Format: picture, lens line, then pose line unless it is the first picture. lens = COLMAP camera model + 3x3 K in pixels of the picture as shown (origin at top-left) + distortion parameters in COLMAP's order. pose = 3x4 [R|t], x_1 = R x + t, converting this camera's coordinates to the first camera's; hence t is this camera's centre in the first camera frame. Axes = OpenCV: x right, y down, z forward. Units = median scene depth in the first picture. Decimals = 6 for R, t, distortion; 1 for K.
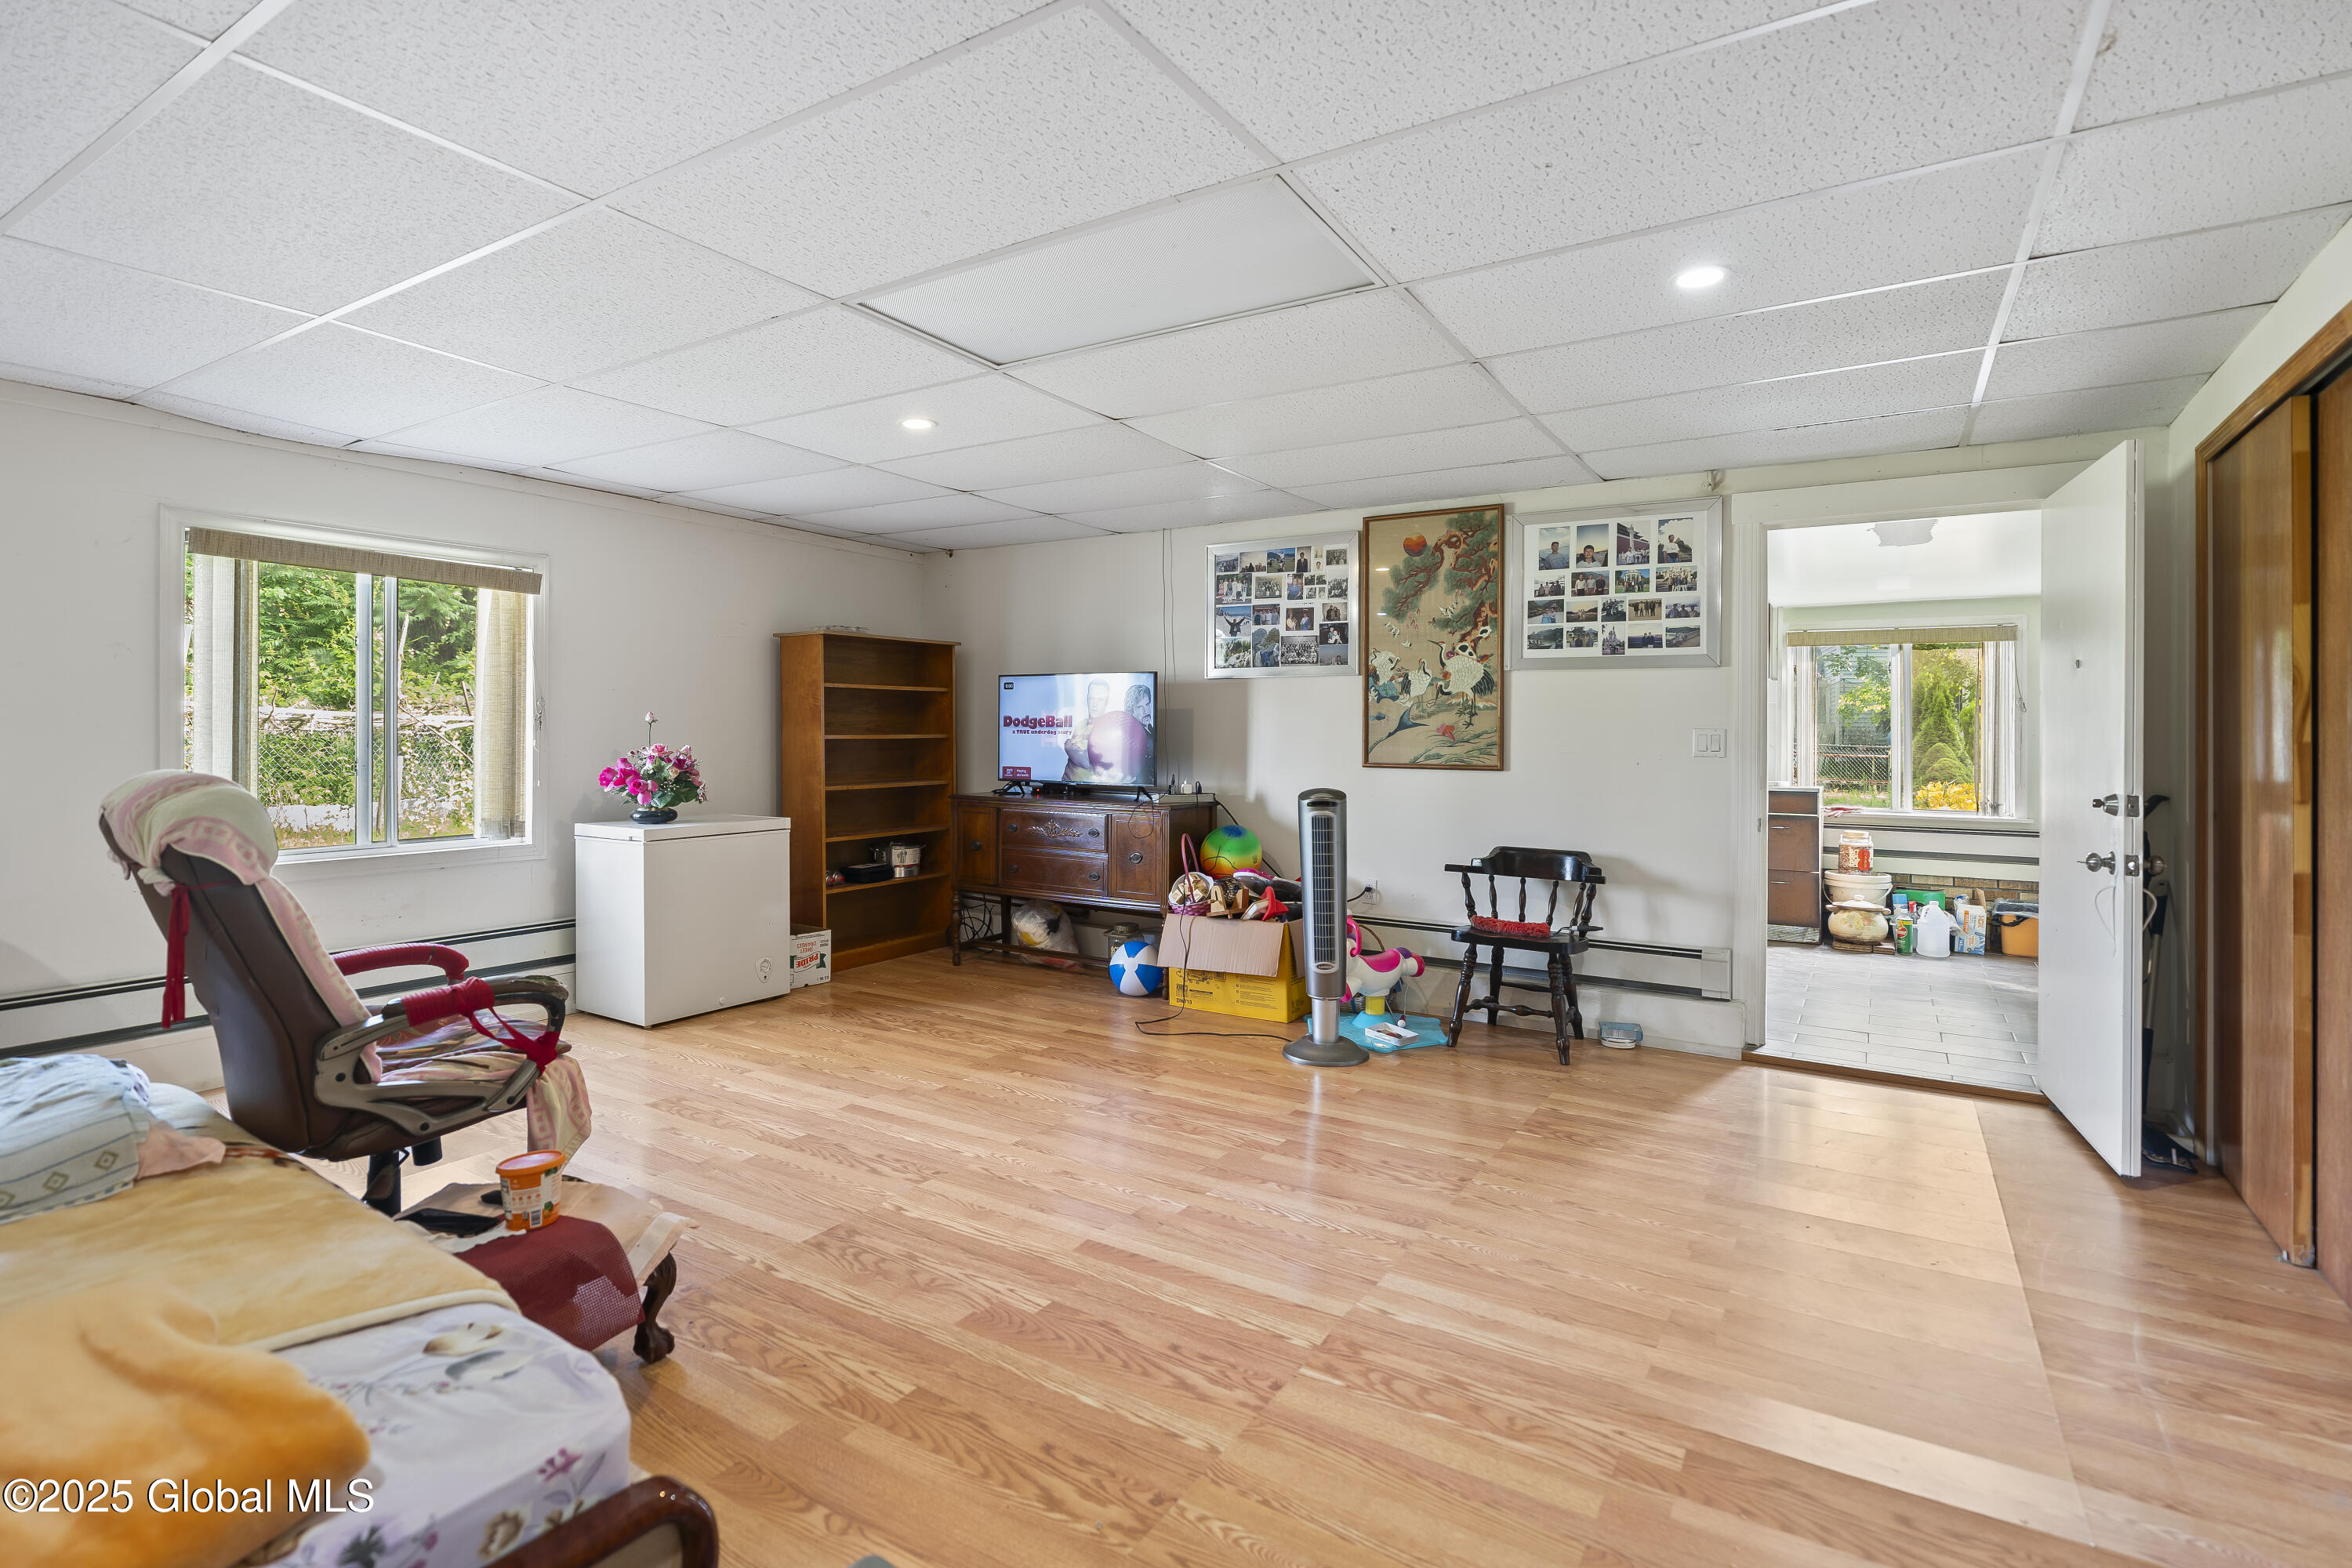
lens RADIAL K [[1087.0, 0, 1190.0], [0, 1087.0, 742.2], [0, 0, 1]] dist [0.003819, -0.000025]
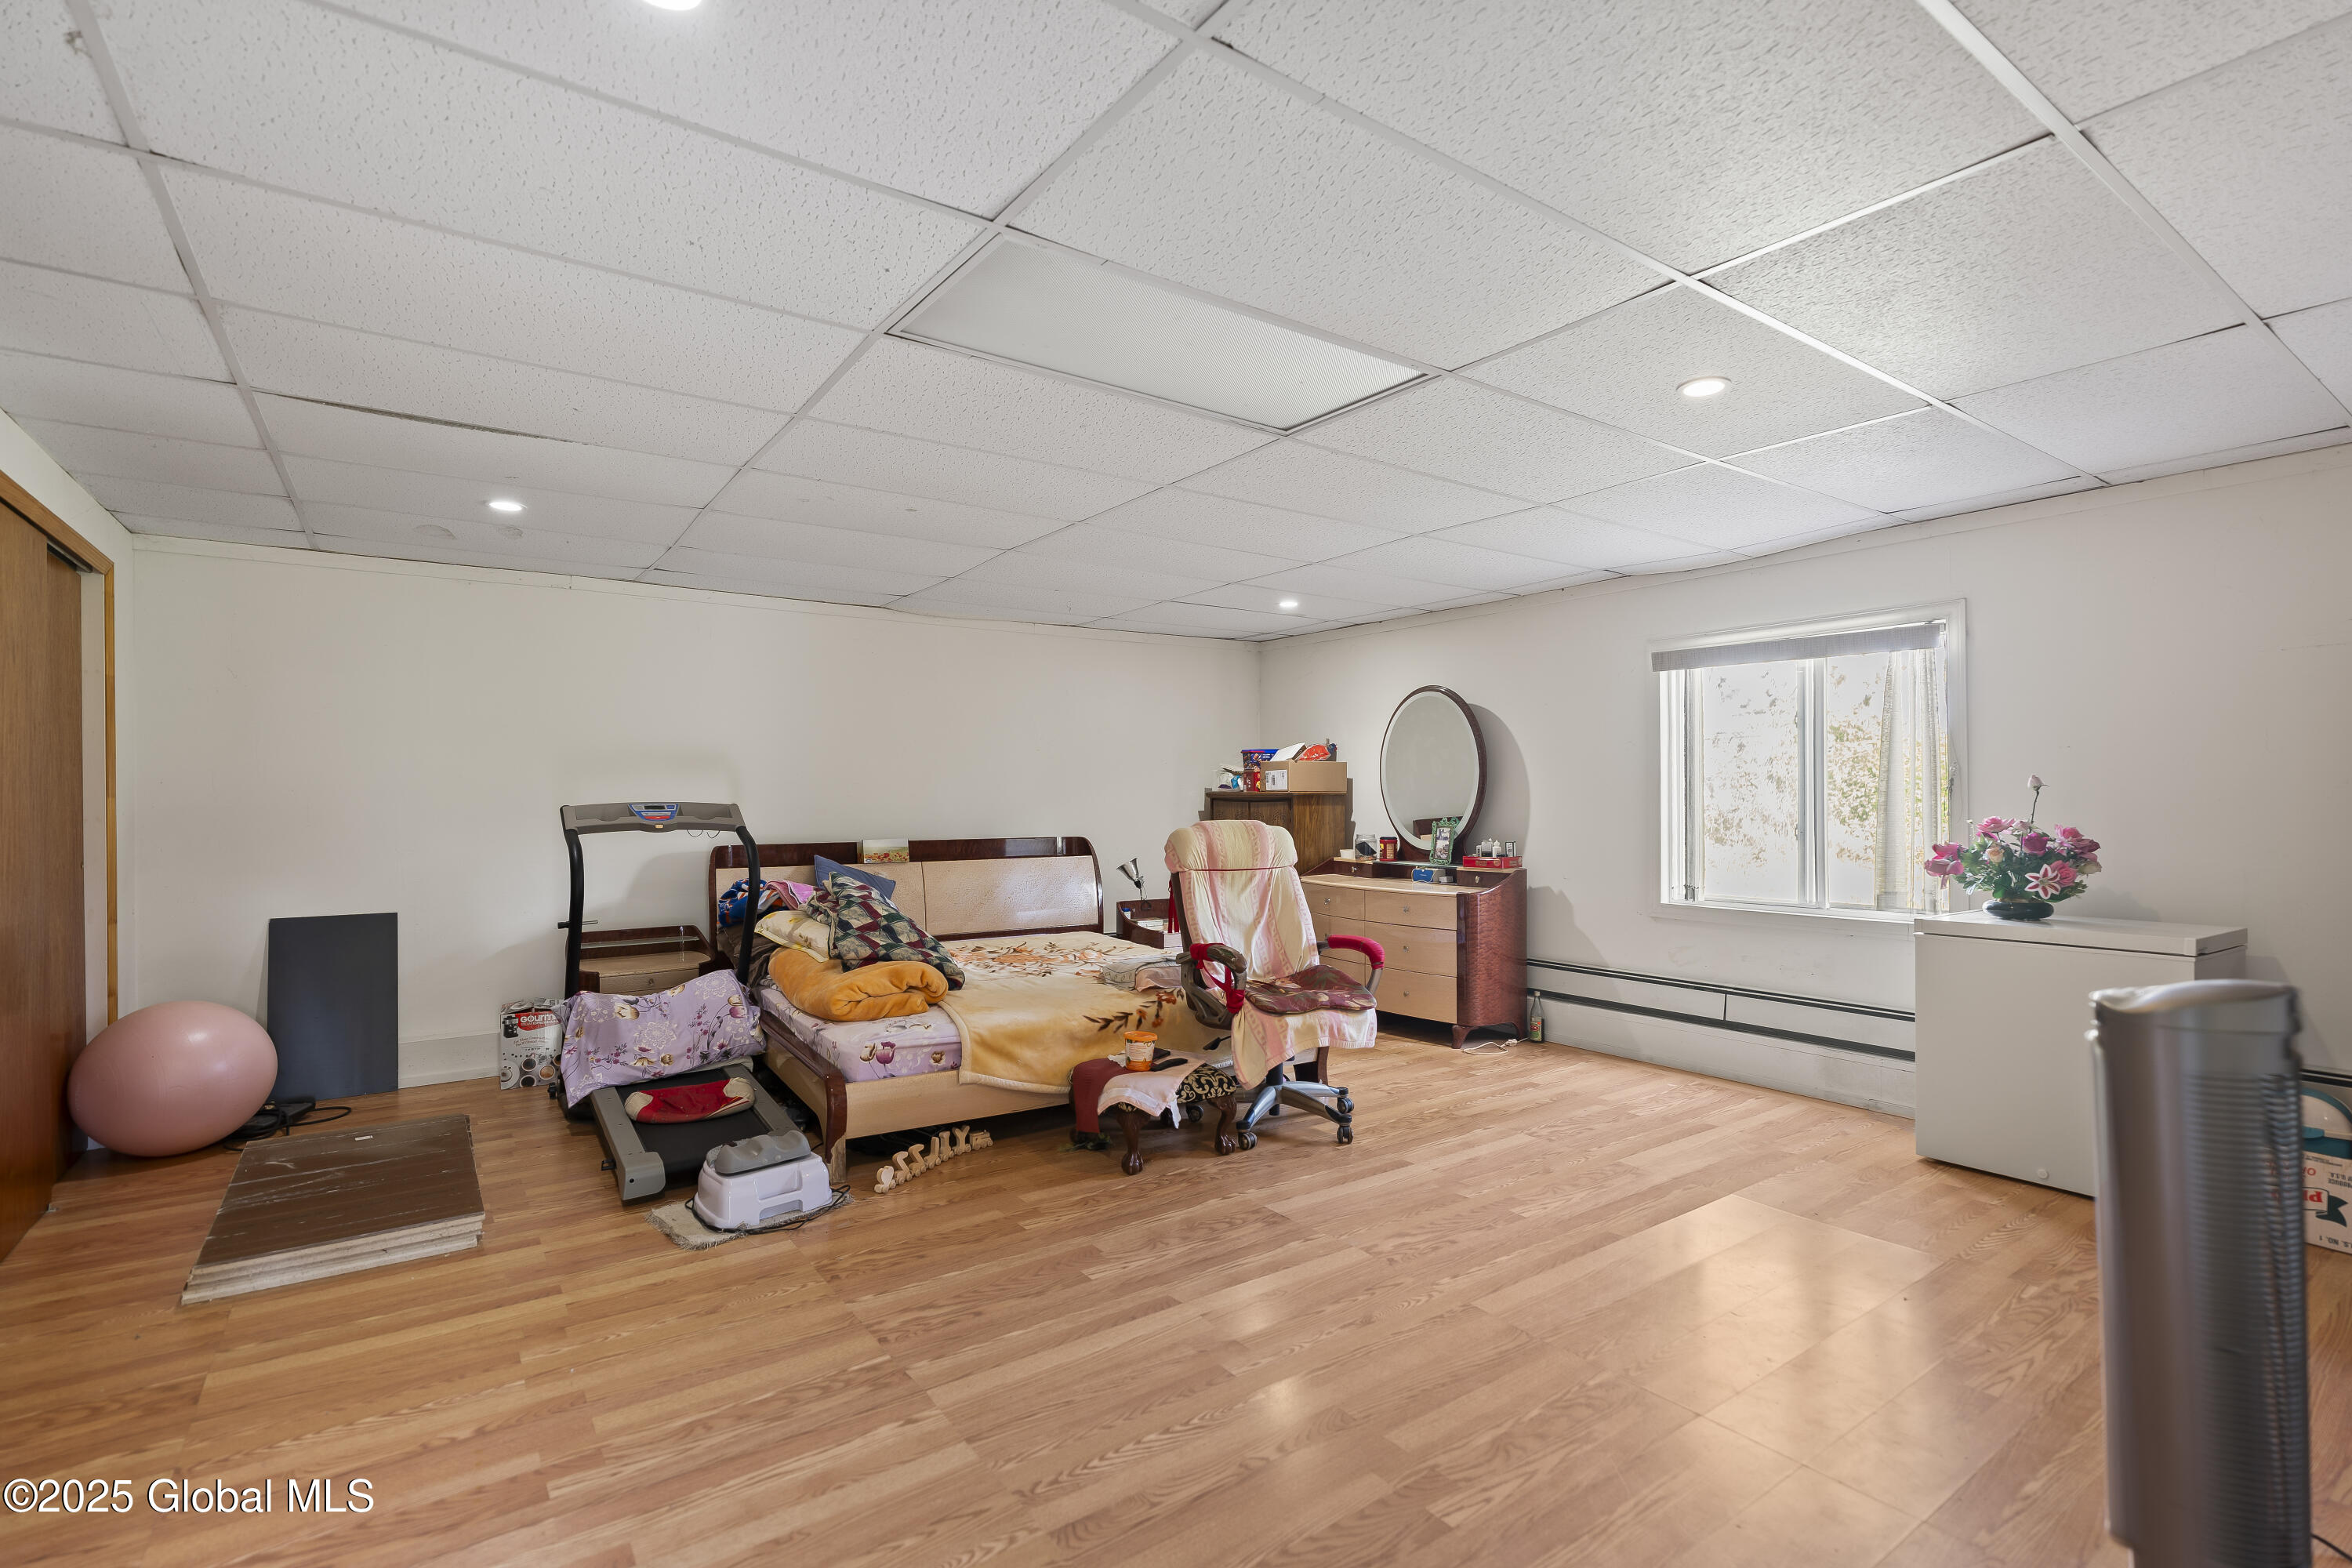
lens RADIAL K [[1087.0, 0, 1169.0], [0, 1087.0, 779.8], [0, 0, 1]] dist [0.003819, -0.000025]
pose [[-0.382966, -0.021295, -0.923517, 1.055856], [-0.008718, 0.999773, -0.019438, -0.007637], [0.923721, 0.000607, -0.383064, 1.708680]]
